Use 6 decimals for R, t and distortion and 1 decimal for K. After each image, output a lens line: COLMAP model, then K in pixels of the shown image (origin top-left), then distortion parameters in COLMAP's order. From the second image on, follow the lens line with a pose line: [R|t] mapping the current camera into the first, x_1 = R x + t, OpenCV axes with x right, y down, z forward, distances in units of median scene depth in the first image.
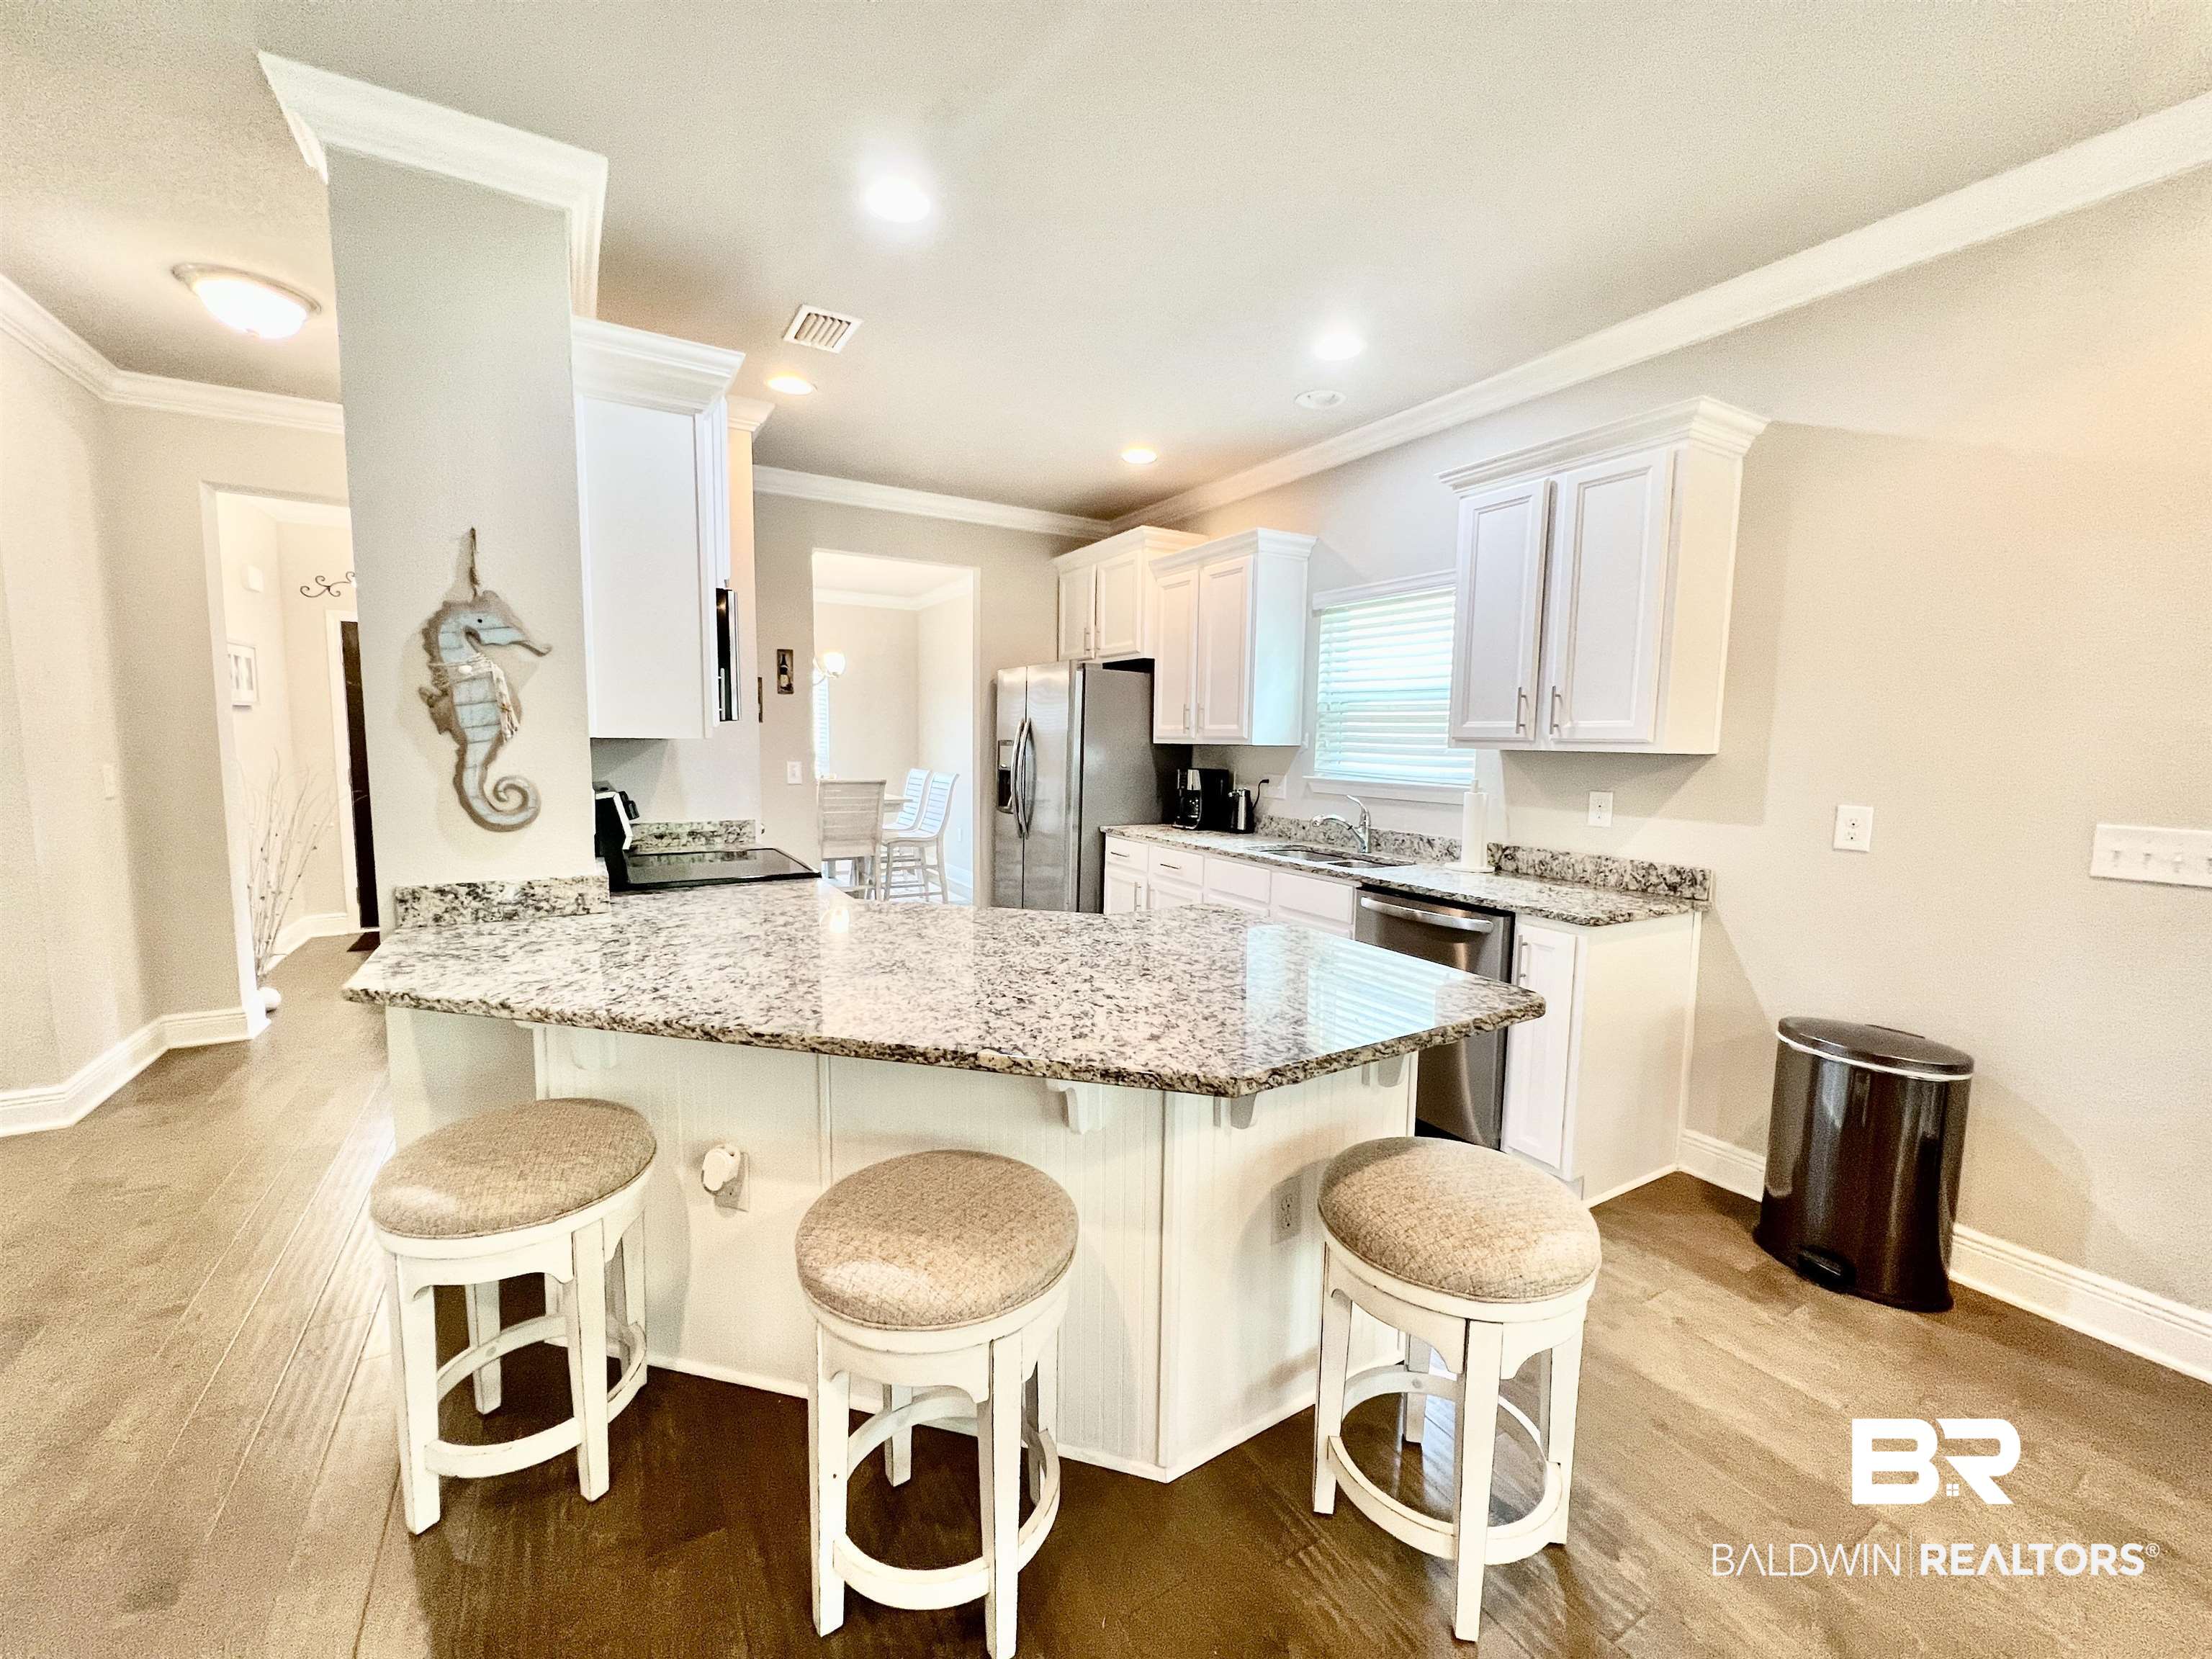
lens RADIAL K [[886.5, 0, 1101.2], [0, 886.5, 828.3], [0, 0, 1]] dist [-0.001668, 0.000718]
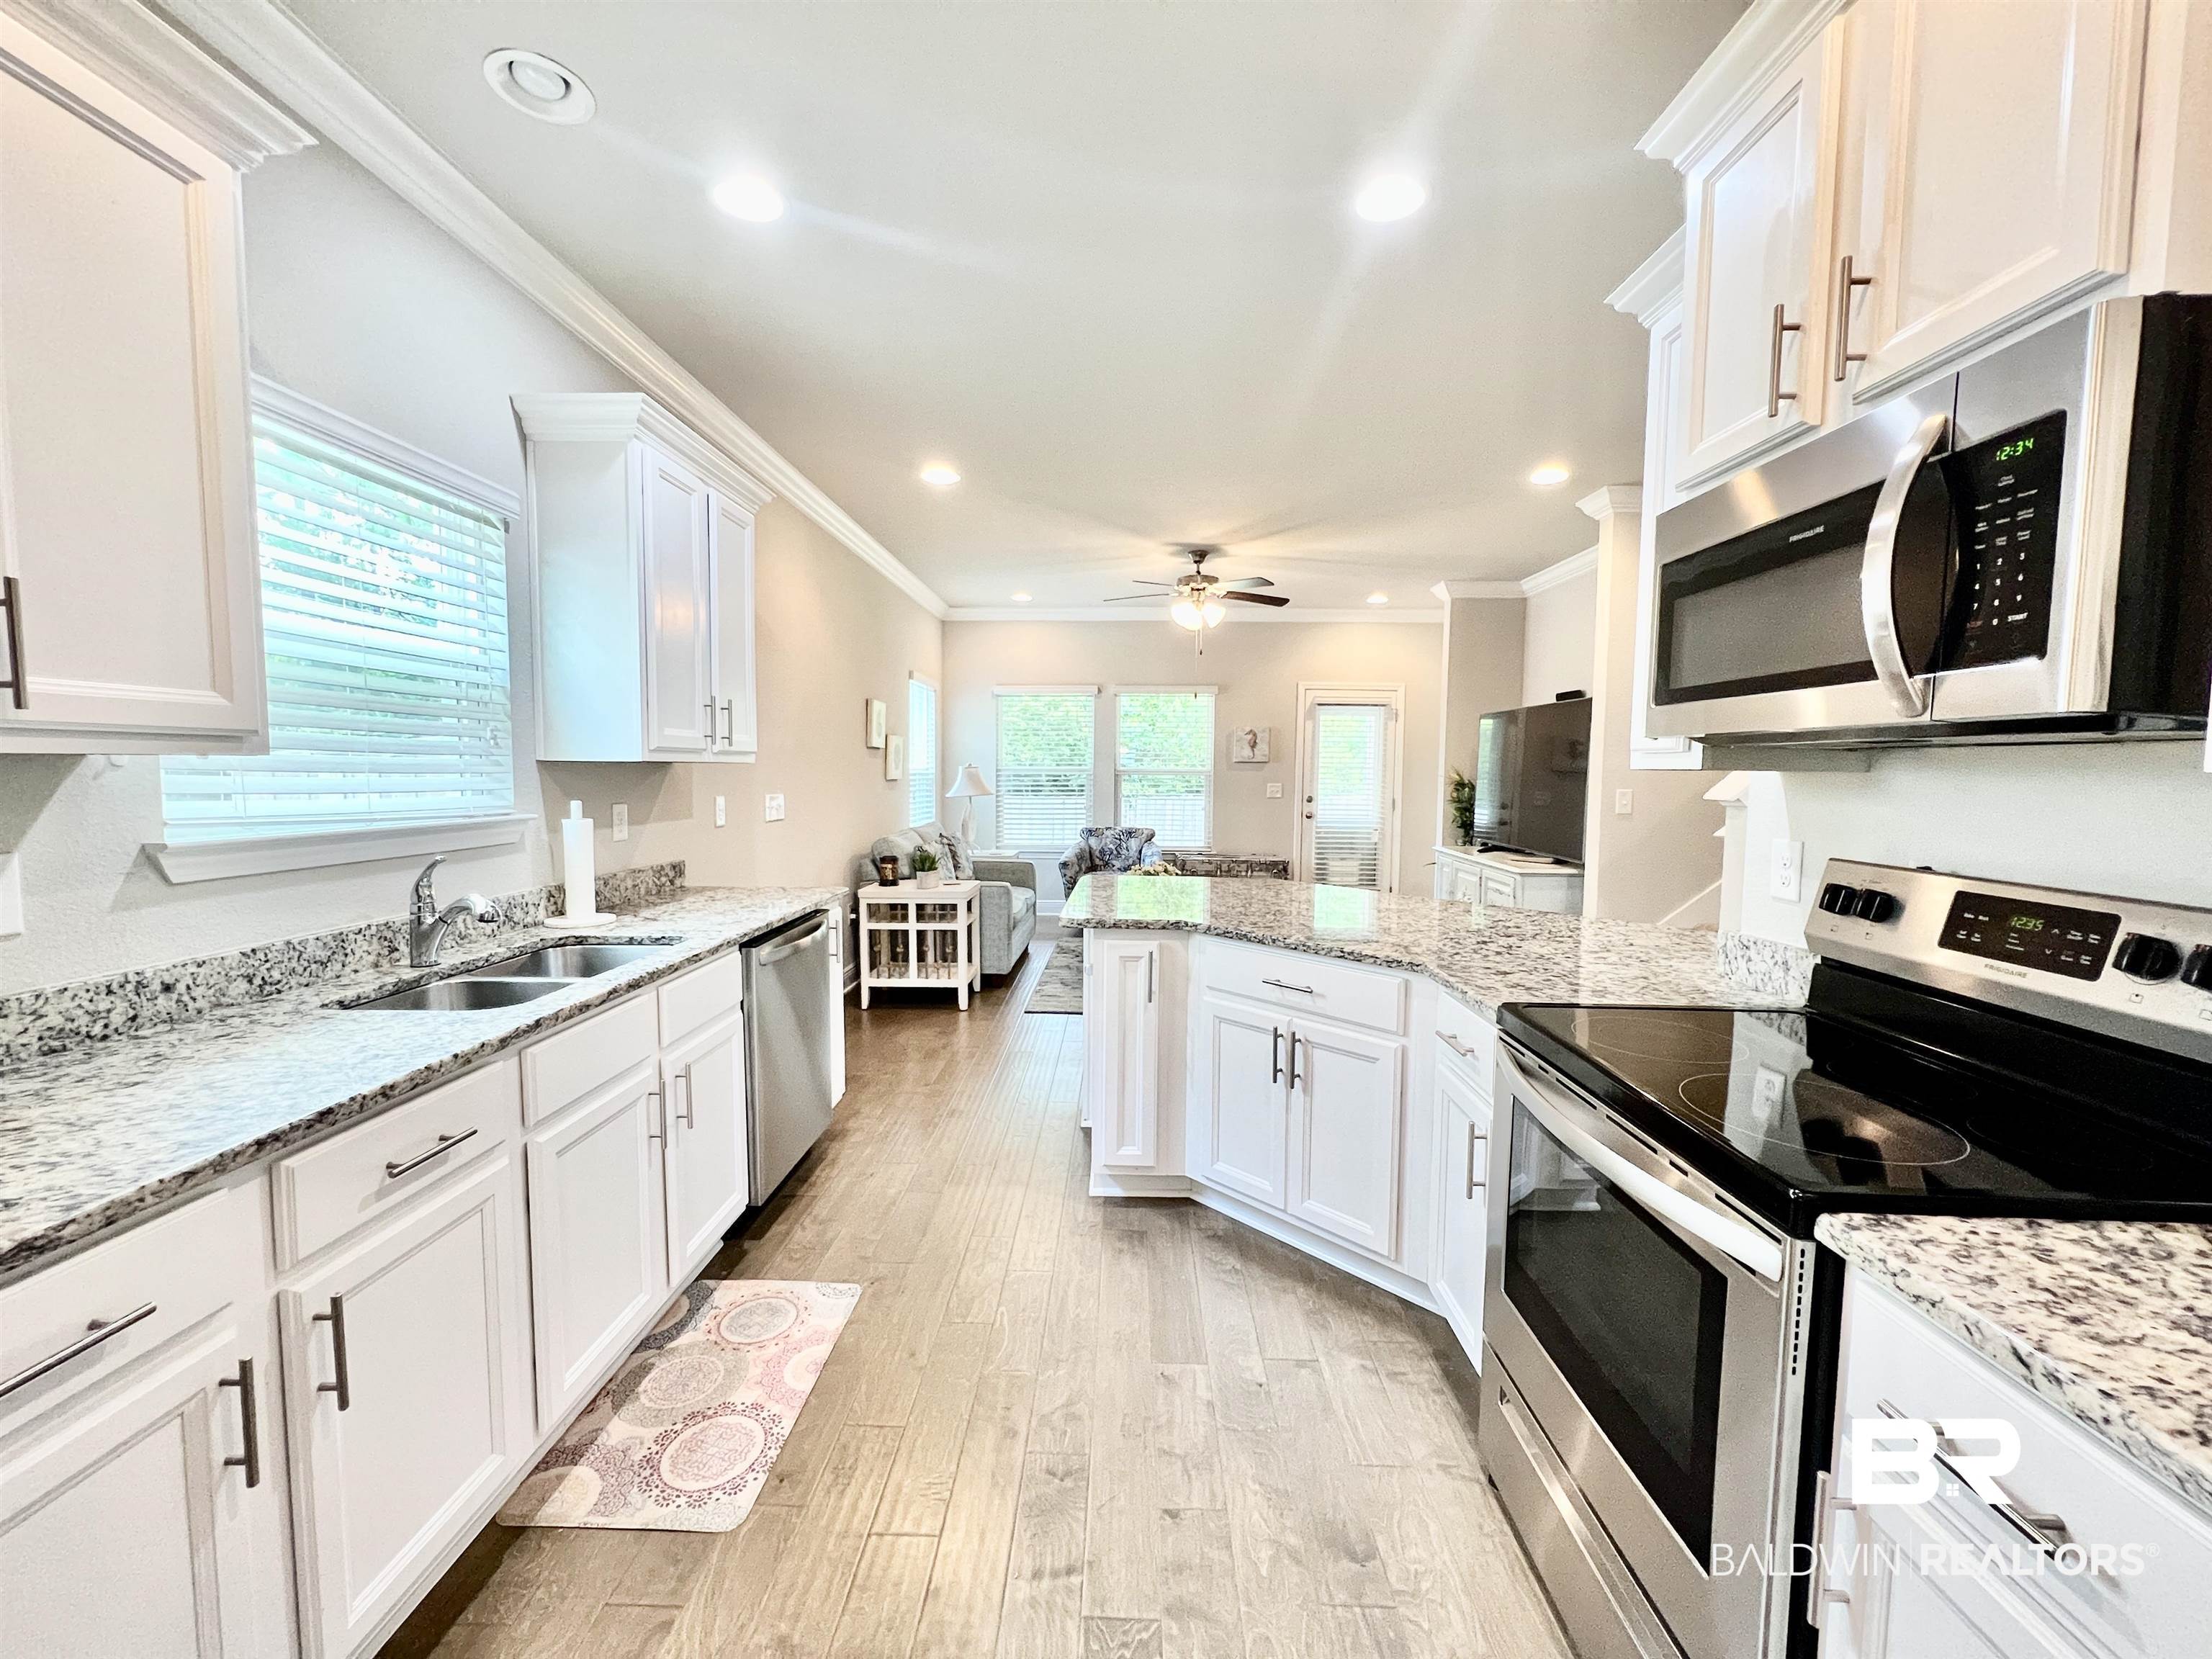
lens RADIAL K [[890.6, 0, 1105.0], [0, 890.6, 826.9], [0, 0, 1]] dist [-0.000977, 0.000068]
pose [[-0.847836, -0.058139, 0.527061, -0.404689], [0.030745, 0.986909, 0.158320, -0.162356], [-0.529366, 0.150434, -0.834950, 1.628483]]
